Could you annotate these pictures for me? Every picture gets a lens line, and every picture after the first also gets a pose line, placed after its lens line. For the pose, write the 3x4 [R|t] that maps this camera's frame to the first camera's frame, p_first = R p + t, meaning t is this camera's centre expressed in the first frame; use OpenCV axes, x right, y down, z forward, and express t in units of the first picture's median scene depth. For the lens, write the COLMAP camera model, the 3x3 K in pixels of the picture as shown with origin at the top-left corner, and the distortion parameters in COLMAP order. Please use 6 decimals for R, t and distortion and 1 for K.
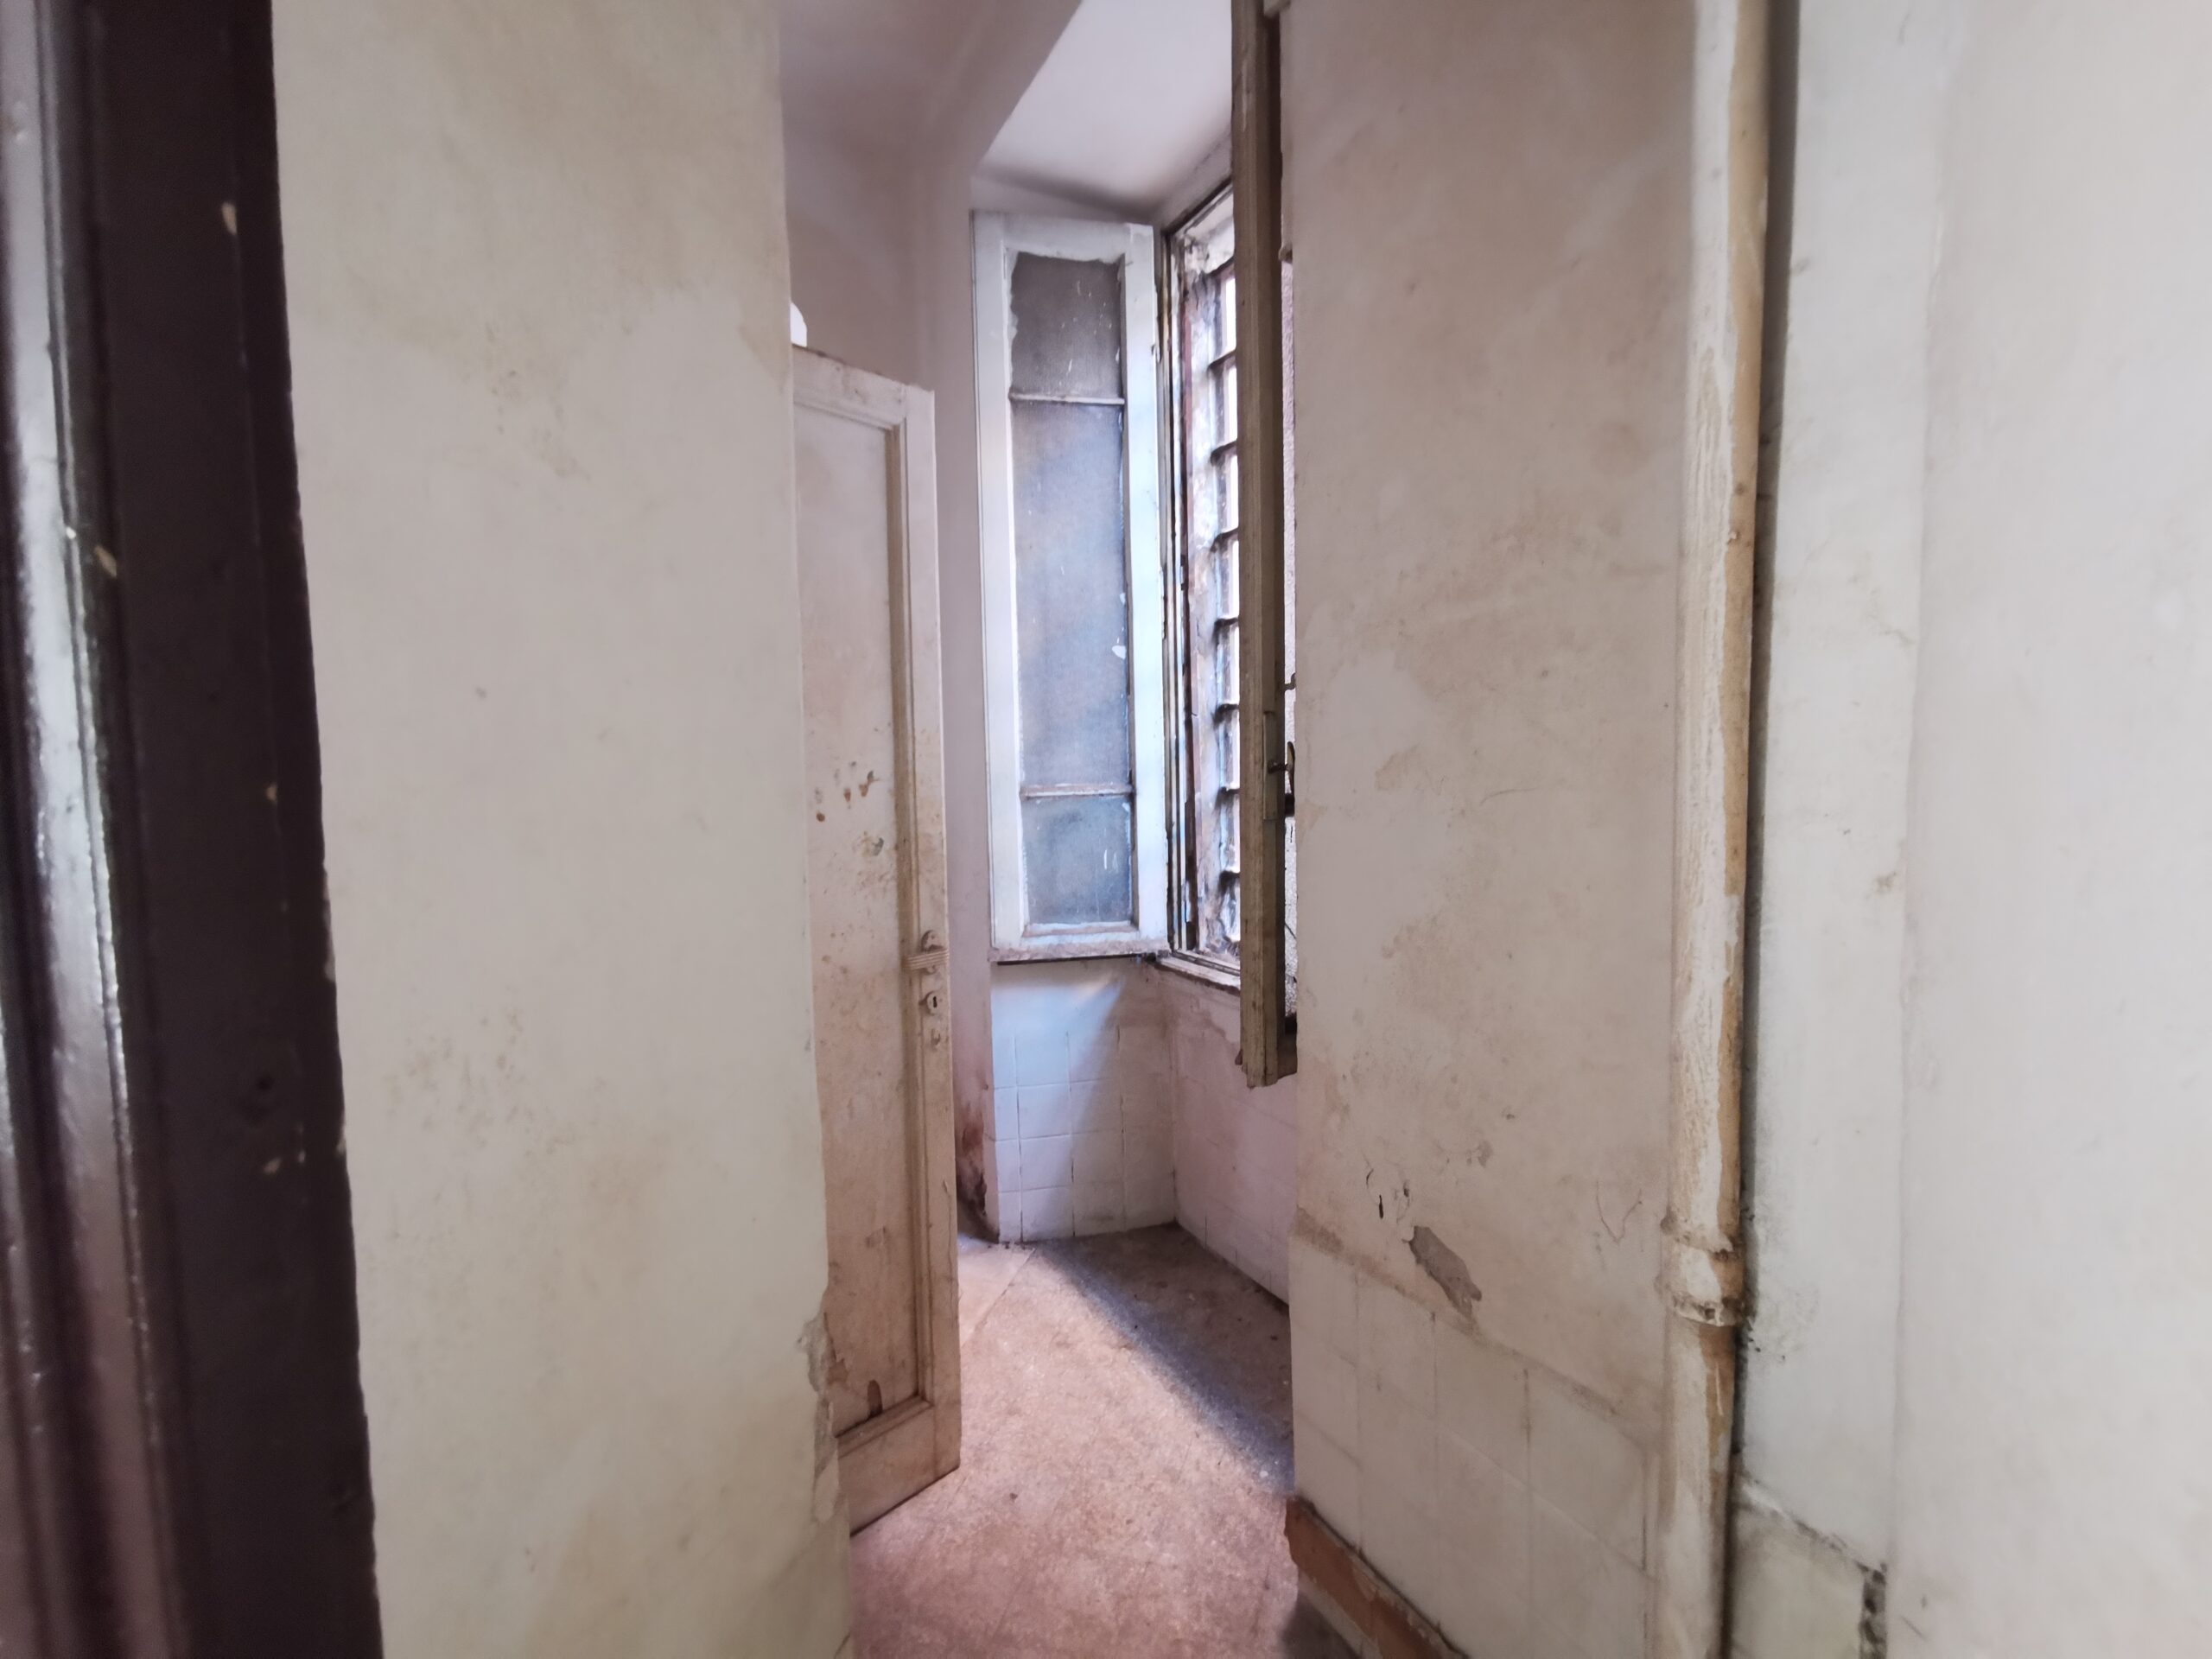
lens RADIAL K [[1036.1, 0, 1111.6], [0, 1036.1, 837.4], [0, 0, 1]] dist [0.021274, -0.001615]
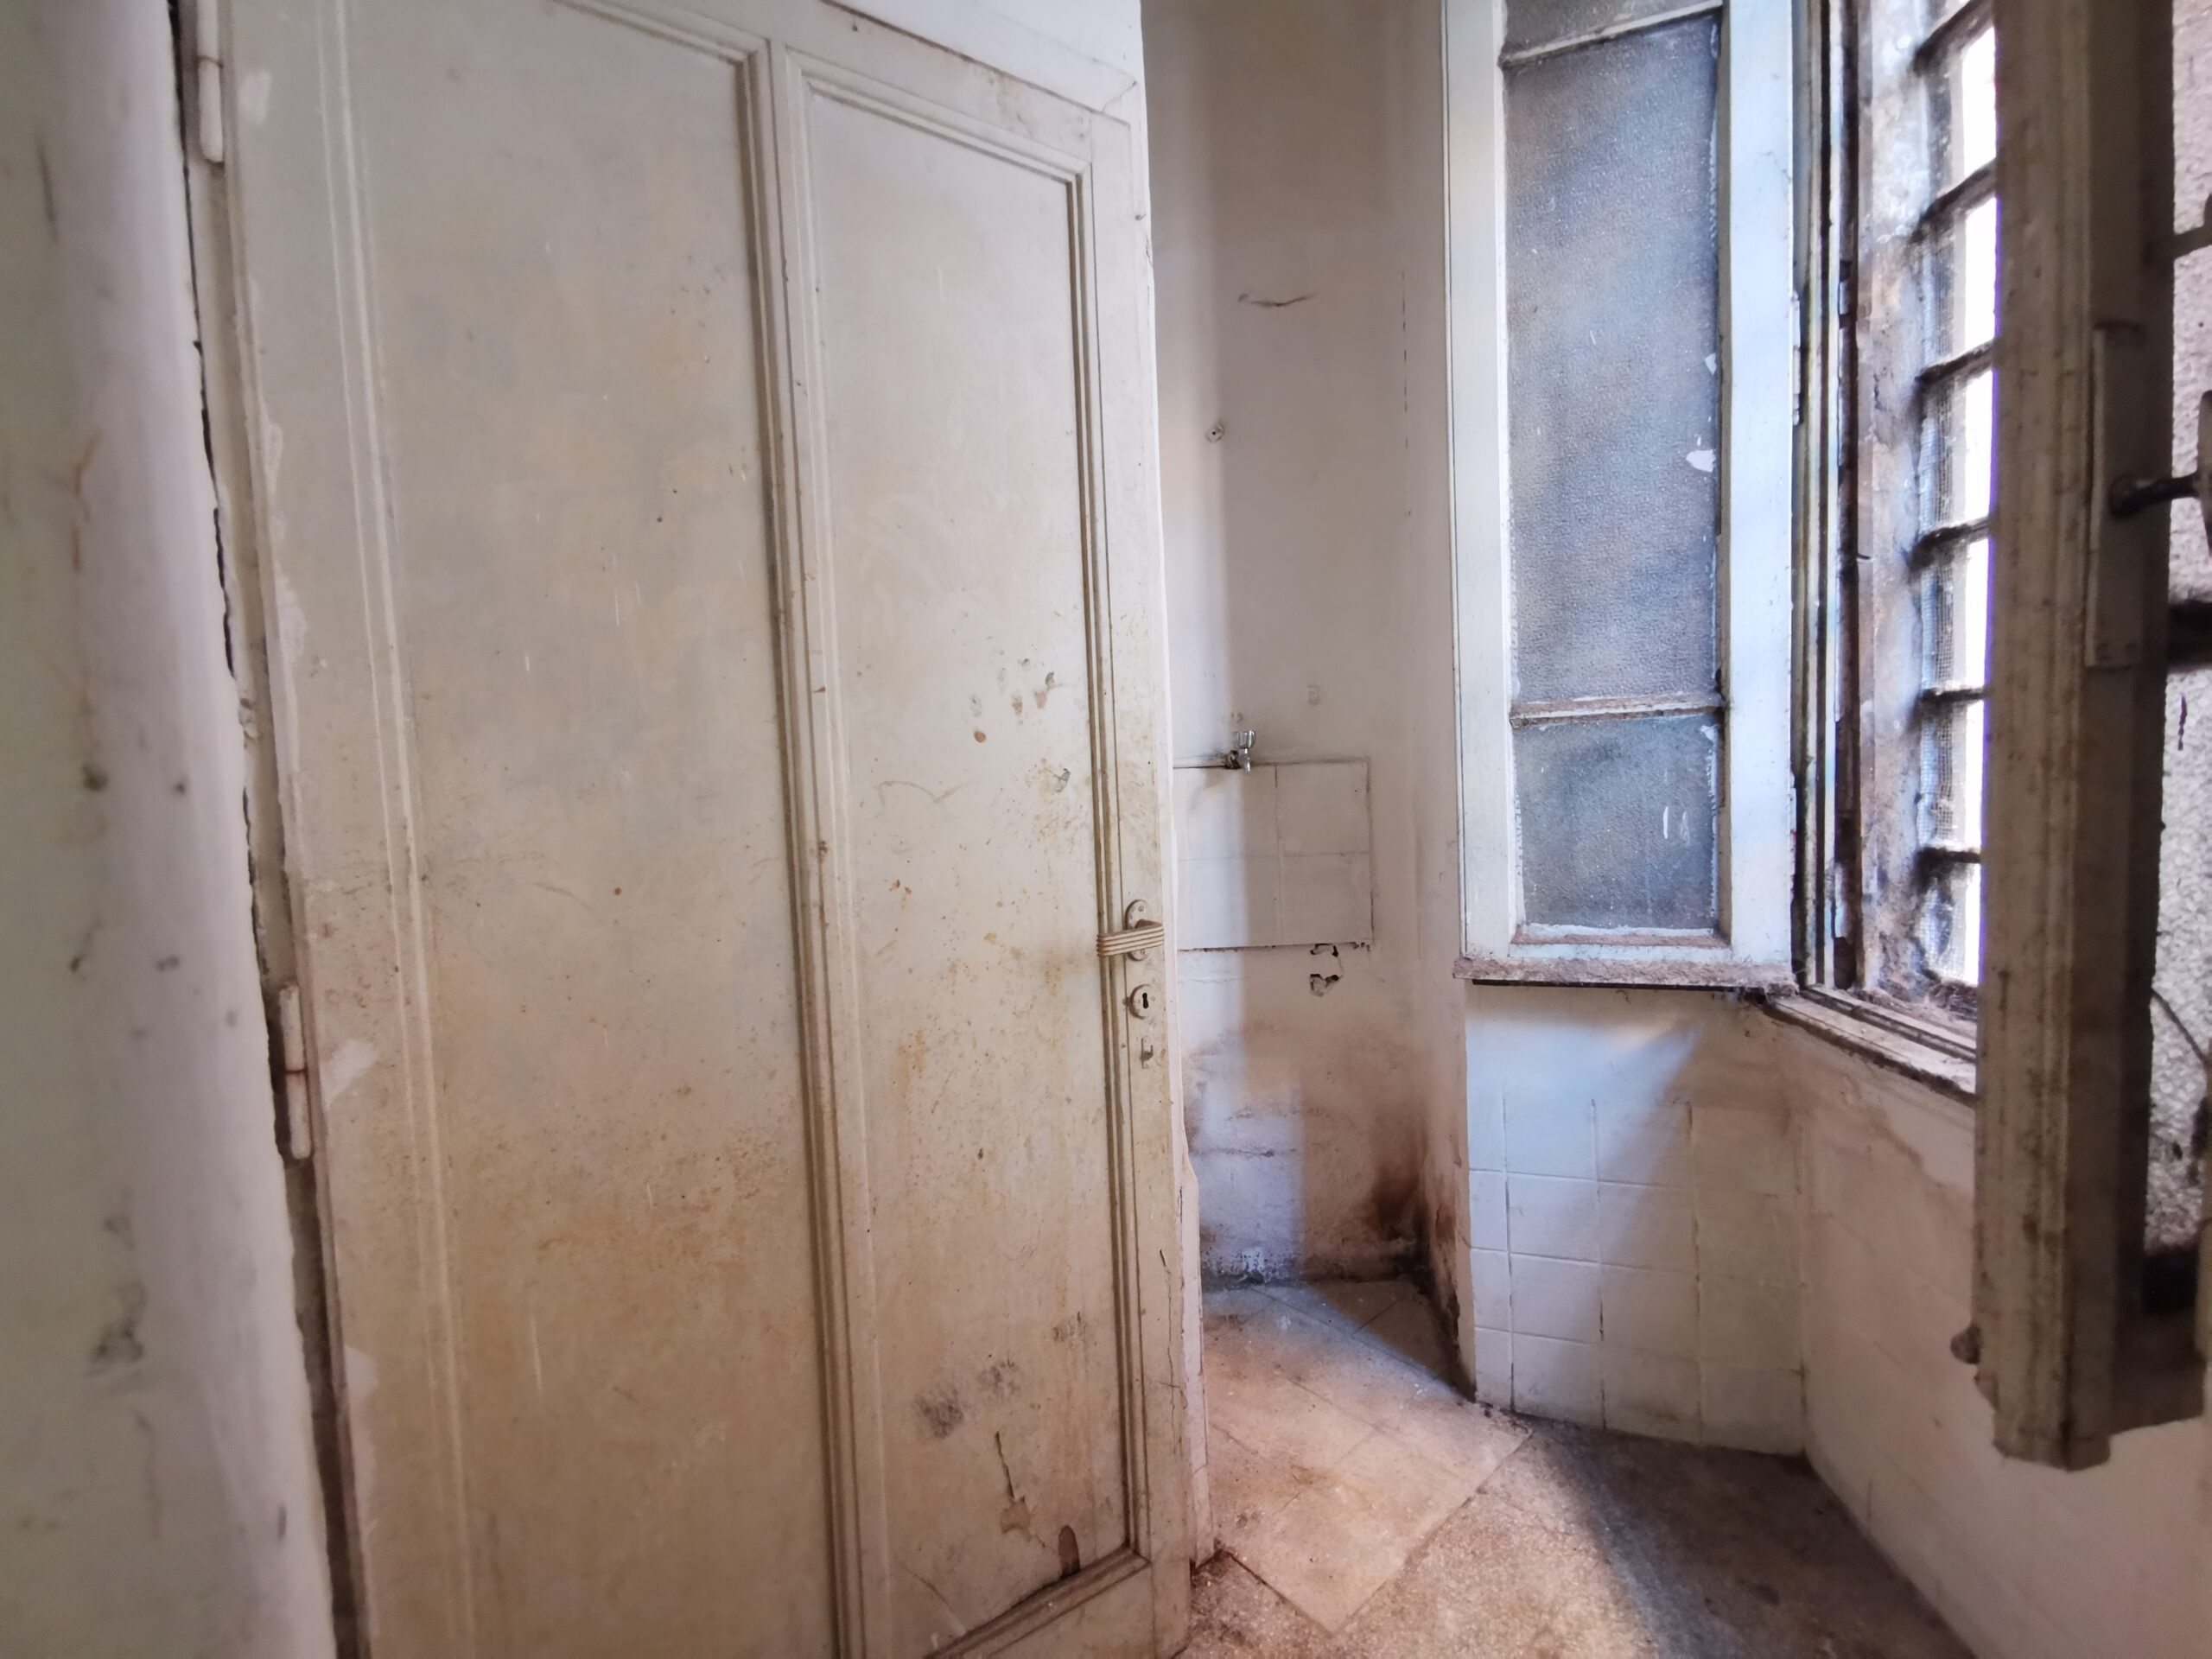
lens RADIAL K [[1036.1, 0, 1107.6], [0, 1036.1, 823.3], [0, 0, 1]] dist [0.021274, -0.001615]
pose [[0.846301, 0.017635, -0.532413, 0.040840], [0.000926, 0.999402, 0.034575, 0.000913], [0.532705, -0.029754, 0.845778, 0.329717]]
